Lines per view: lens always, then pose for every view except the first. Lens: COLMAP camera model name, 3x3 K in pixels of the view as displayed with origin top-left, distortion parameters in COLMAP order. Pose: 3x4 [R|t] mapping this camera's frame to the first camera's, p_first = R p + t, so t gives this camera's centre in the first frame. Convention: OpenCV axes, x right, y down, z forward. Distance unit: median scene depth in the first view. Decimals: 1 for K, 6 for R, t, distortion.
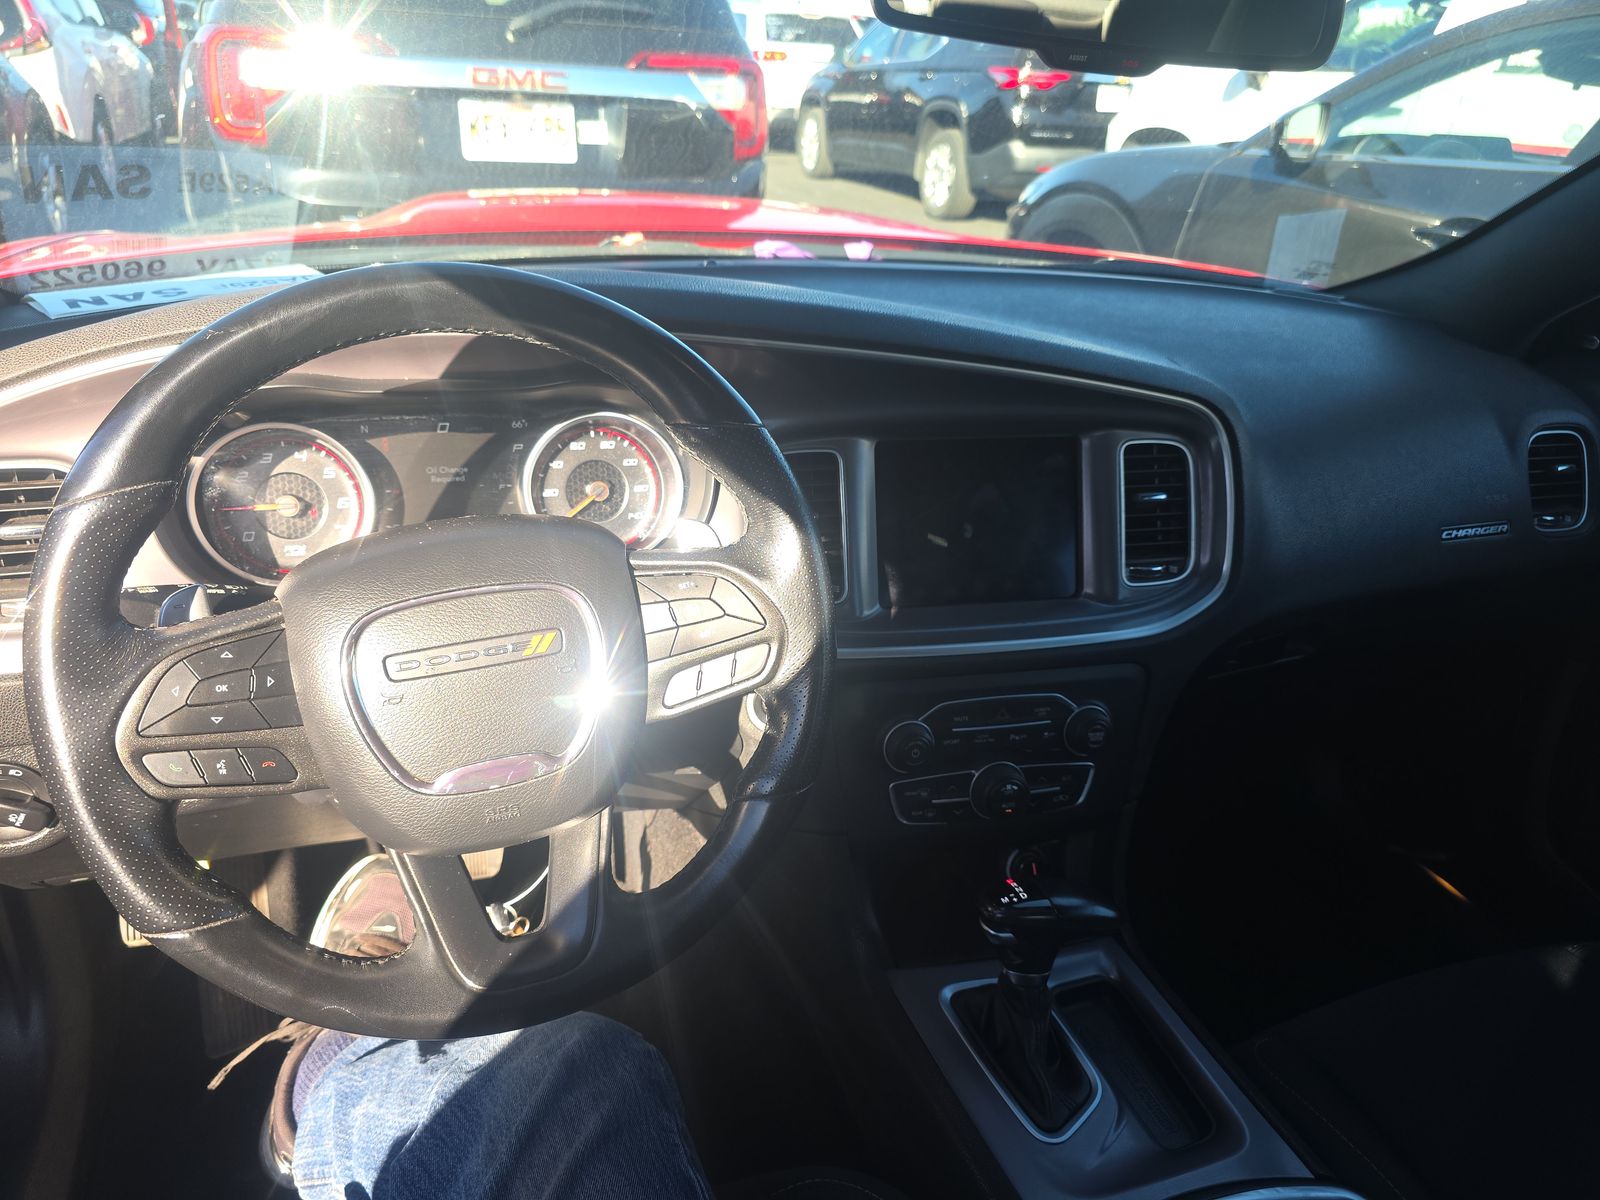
lens RADIAL K [[1081.9, 0, 774.0], [0, 1081.9, 628.5], [0, 0, 1]] dist [0.039873, -0.034596]
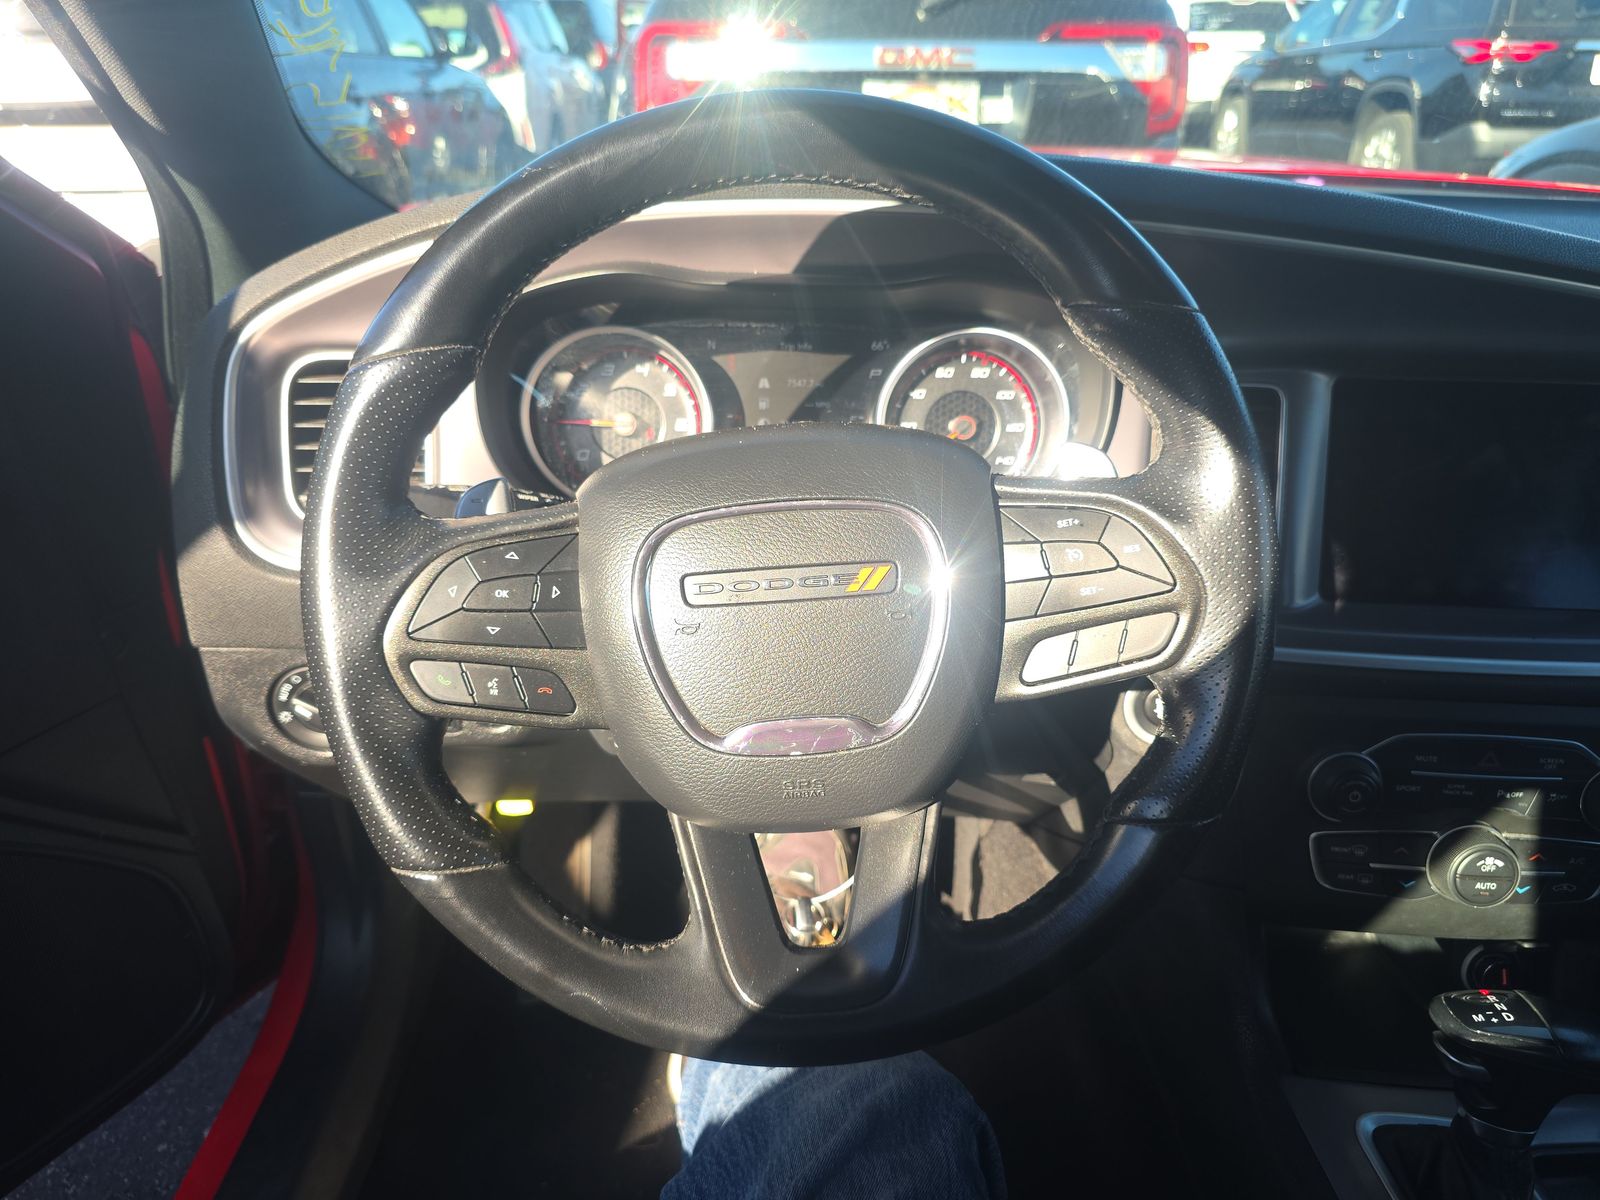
lens RADIAL K [[1090.0, 0, 793.2], [0, 1090.0, 598.5], [0, 0, 1]] dist [0.046094, -0.054862]
pose [[0.949403, 0.089278, -0.301103, -0.025713], [-0.099115, 0.994922, -0.017523, 0.039125], [0.298010, 0.046480, 0.953430, 0.195608]]
